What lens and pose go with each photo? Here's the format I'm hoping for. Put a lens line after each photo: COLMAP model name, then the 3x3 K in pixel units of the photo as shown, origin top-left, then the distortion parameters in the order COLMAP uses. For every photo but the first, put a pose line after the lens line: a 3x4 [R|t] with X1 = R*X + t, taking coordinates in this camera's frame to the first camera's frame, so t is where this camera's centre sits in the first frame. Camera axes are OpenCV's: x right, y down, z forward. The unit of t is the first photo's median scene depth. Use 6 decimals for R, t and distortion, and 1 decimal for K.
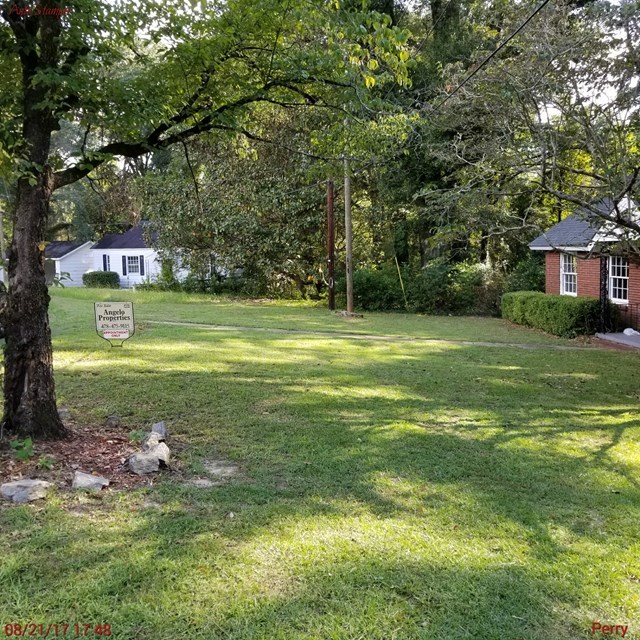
lens RADIAL K [[674.9, 0, 311.4], [0, 674.9, 313.4], [0, 0, 1]] dist [0.107267, -0.200358]
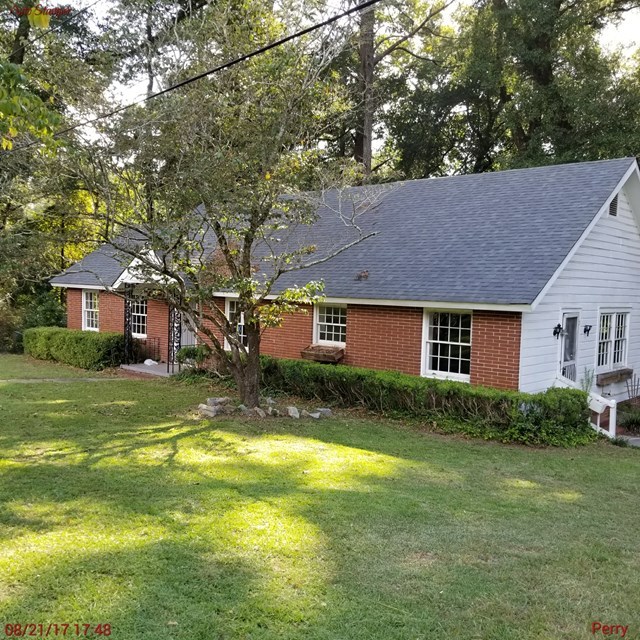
lens RADIAL K [[674.9, 0, 311.4], [0, 674.9, 313.4], [0, 0, 1]] dist [0.107267, -0.200358]
pose [[0.757452, 0.002464, 0.652886, -0.172172], [0.028997, 0.998879, -0.037411, -0.009694], [-0.652247, 0.047269, 0.756532, -0.111833]]
